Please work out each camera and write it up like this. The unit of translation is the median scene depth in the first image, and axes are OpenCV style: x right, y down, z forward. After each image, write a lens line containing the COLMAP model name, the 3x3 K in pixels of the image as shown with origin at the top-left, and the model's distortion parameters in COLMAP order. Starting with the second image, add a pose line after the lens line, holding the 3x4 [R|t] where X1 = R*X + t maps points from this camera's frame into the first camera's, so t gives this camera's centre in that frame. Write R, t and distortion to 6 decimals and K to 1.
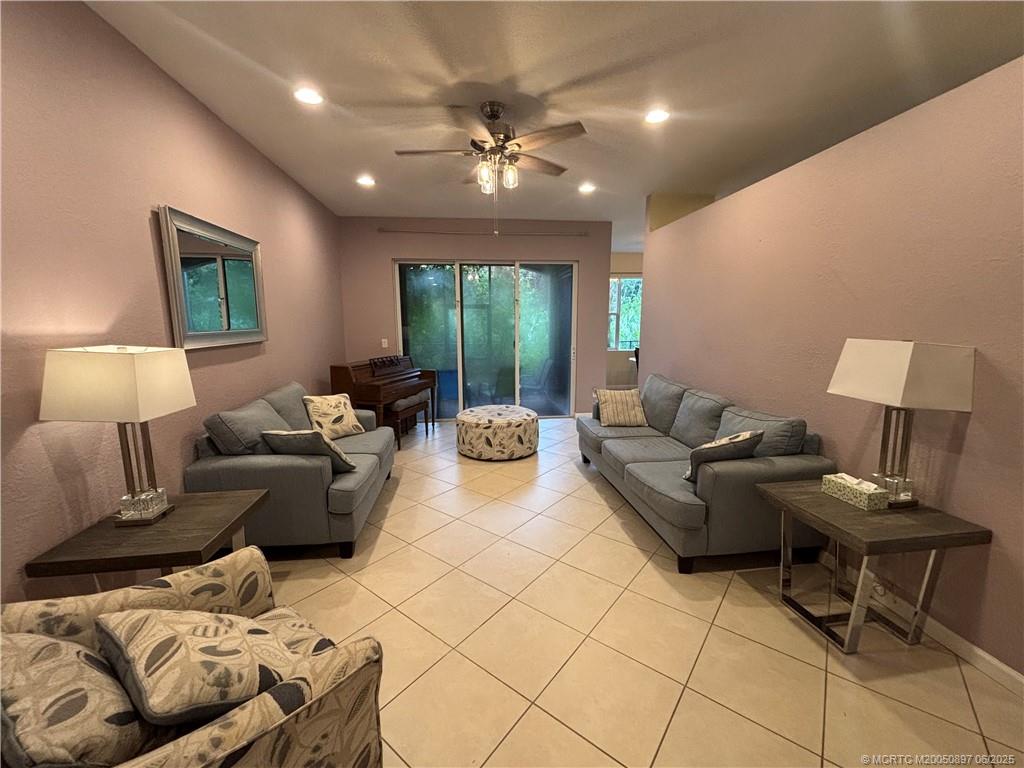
lens RADIAL K [[413.0, 0, 513.2], [0, 413.0, 385.2], [0, 0, 1]] dist [0.006890, -0.000130]
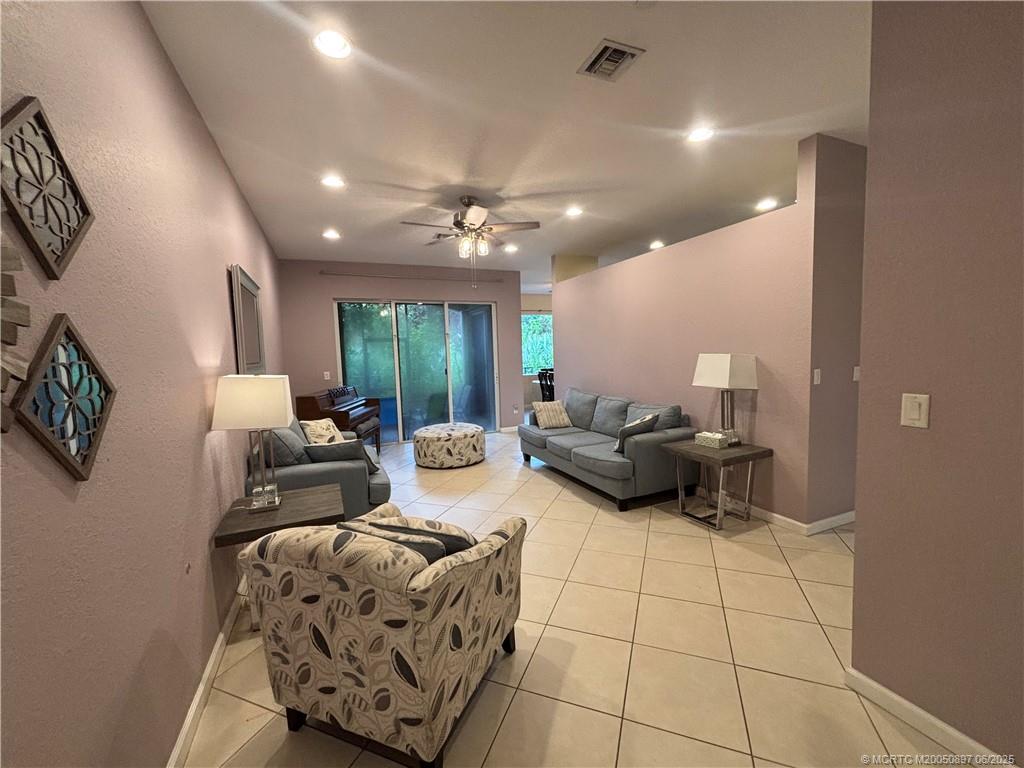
lens RADIAL K [[413.0, 0, 511.7], [0, 413.0, 386.7], [0, 0, 1]] dist [0.006890, -0.000130]
pose [[0.954821, -0.051630, 0.292662, -0.358459], [0.073322, 0.995276, -0.063634, 0.060972], [-0.287994, 0.082218, 0.954096, -0.327775]]
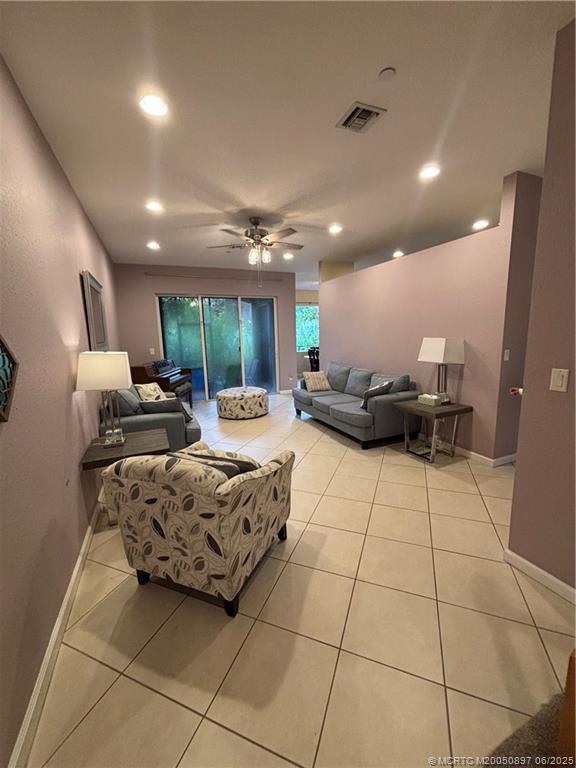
lens RADIAL K [[309.7, 0, 288.3], [0, 309.7, 384.0], [0, 0, 1]] dist [0.006890, -0.000130]
pose [[0.956116, -0.067610, 0.285081, -0.364328], [0.066477, 0.997694, 0.013661, 0.060875], [-0.285348, 0.005890, 0.958406, -0.383626]]
